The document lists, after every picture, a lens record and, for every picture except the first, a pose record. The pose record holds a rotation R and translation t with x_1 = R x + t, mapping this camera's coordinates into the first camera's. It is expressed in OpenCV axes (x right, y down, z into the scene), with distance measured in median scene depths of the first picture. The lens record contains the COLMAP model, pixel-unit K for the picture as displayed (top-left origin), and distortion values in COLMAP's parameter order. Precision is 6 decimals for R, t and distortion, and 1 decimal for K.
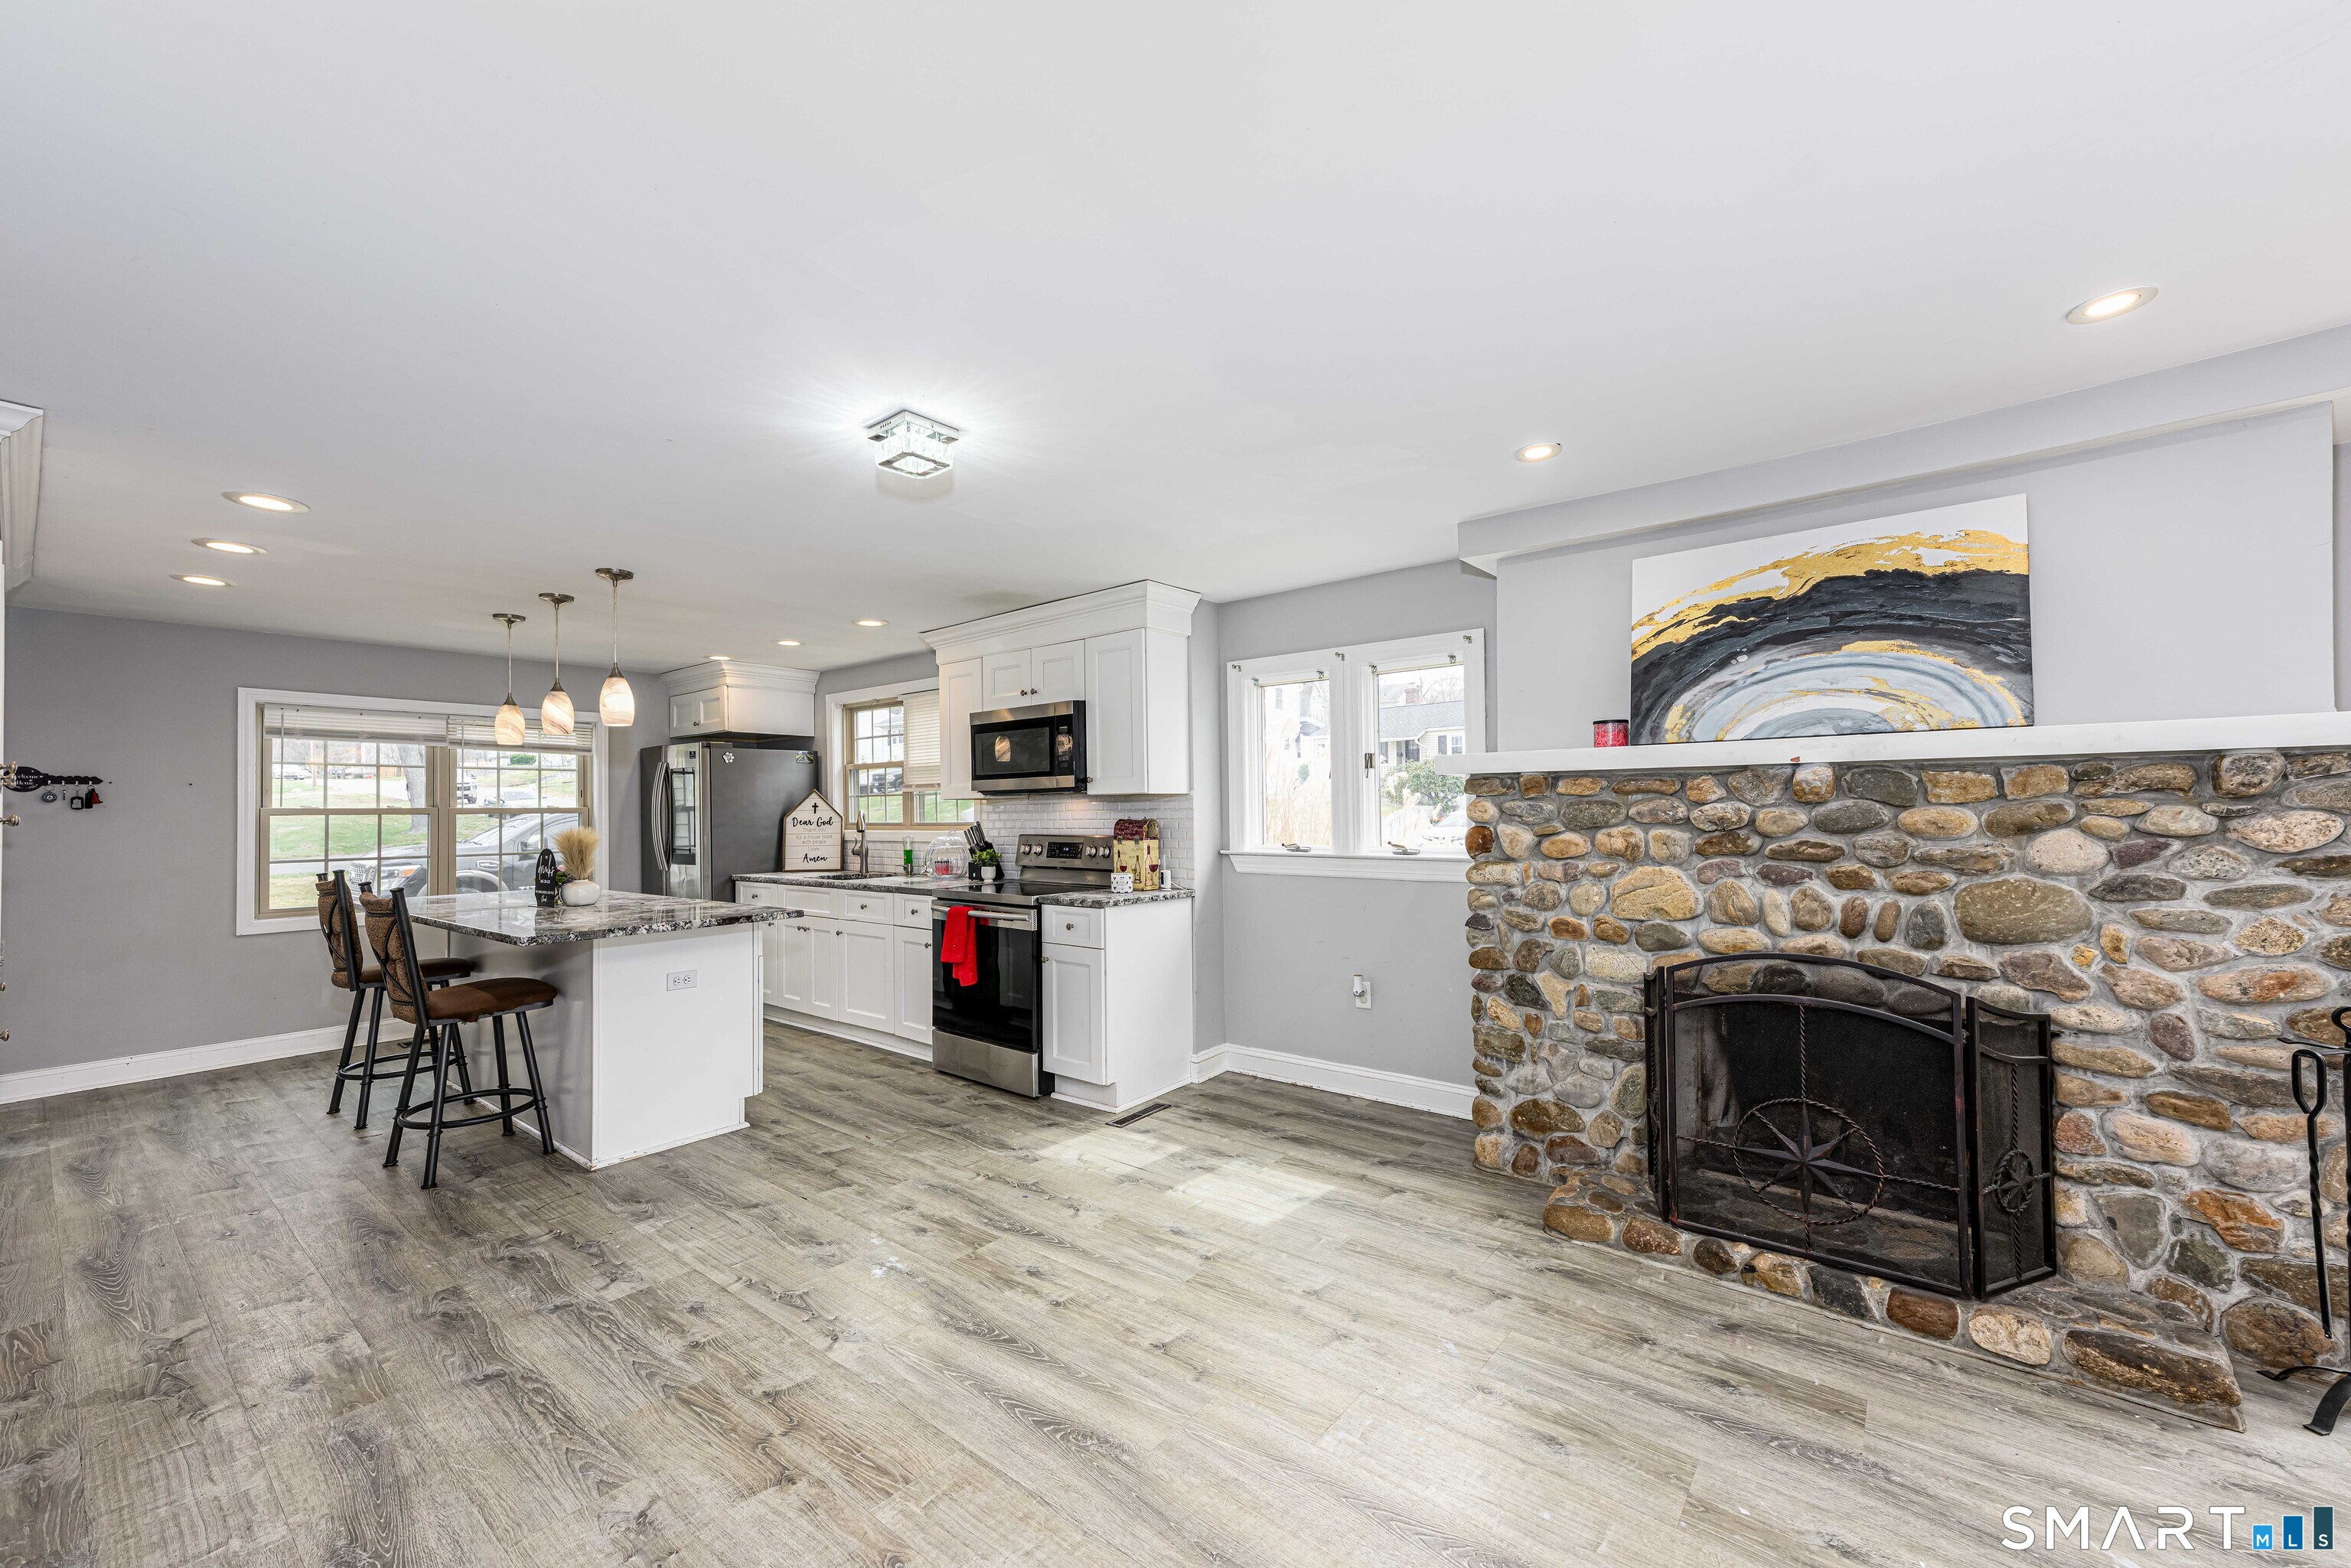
lens RADIAL K [[913.6, 0, 1174.8], [0, 913.6, 795.1], [0, 0, 1]] dist [0.019966, 0.001224]
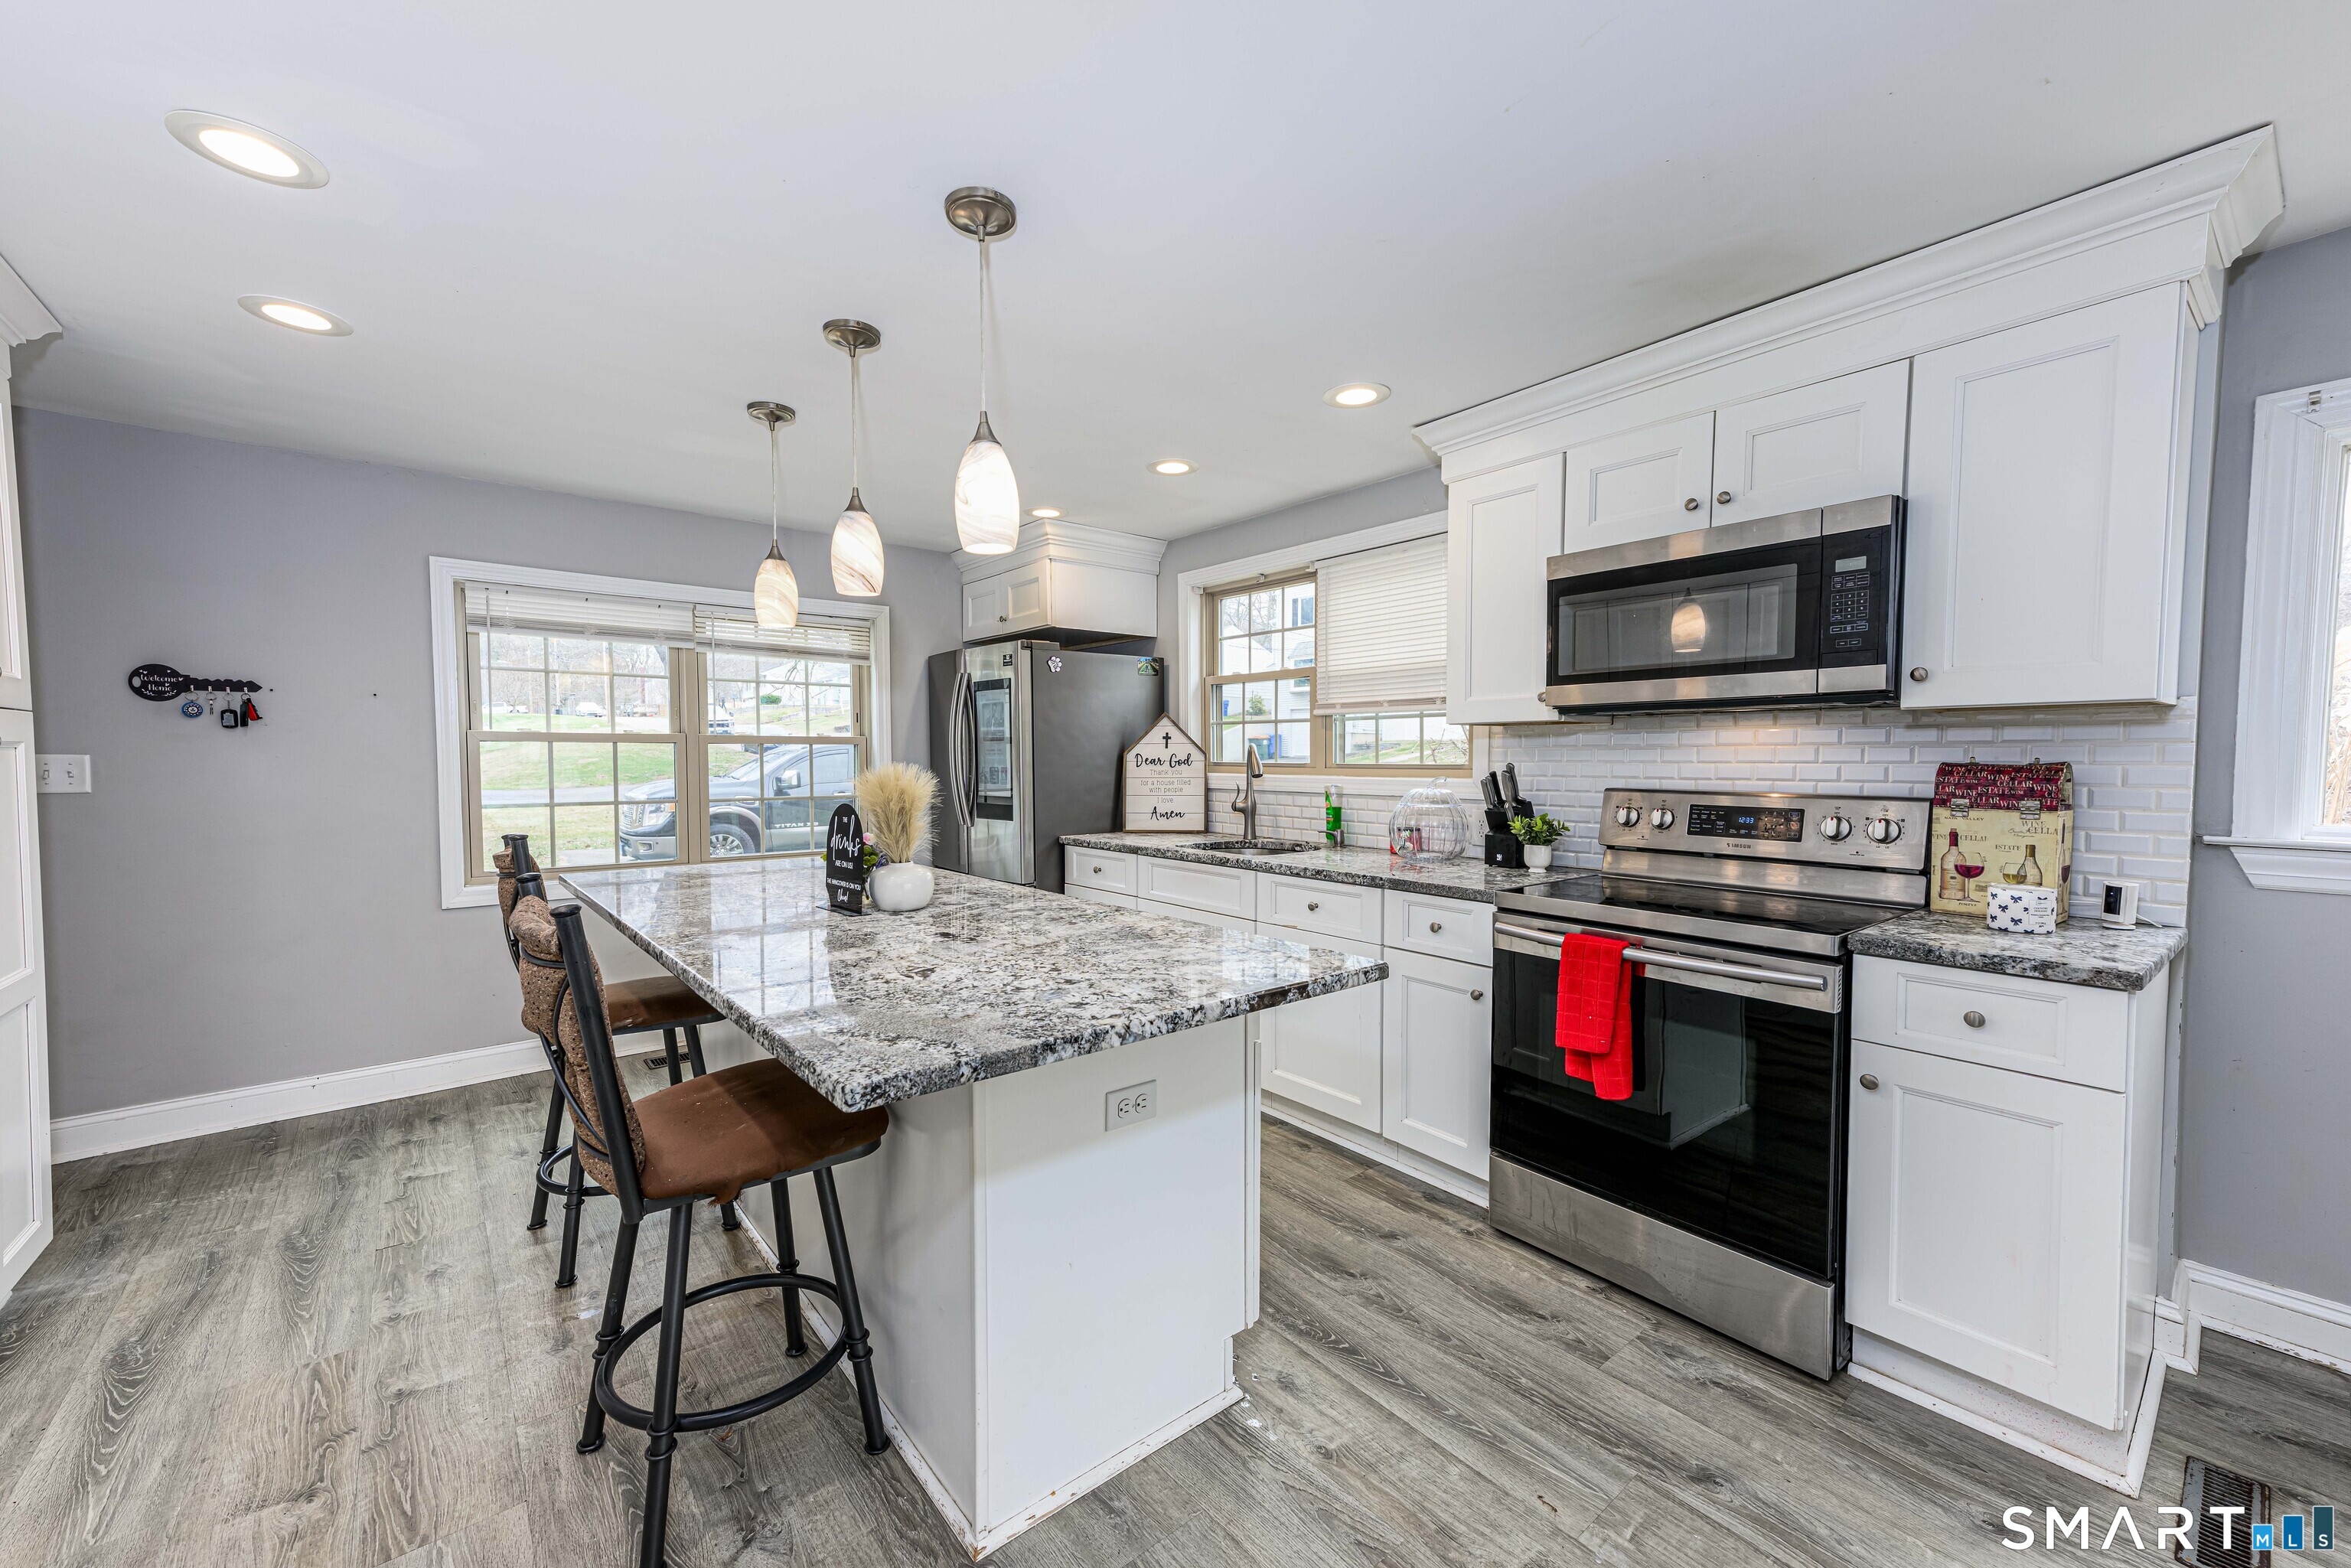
lens RADIAL K [[913.6, 0, 1179.4], [0, 913.6, 788.9], [0, 0, 1]] dist [0.019966, 0.001224]
pose [[0.980739, 0.018433, -0.194453, -0.322598], [-0.007296, 0.998300, 0.057835, 0.014202], [0.195188, -0.055302, 0.979205, 0.430138]]
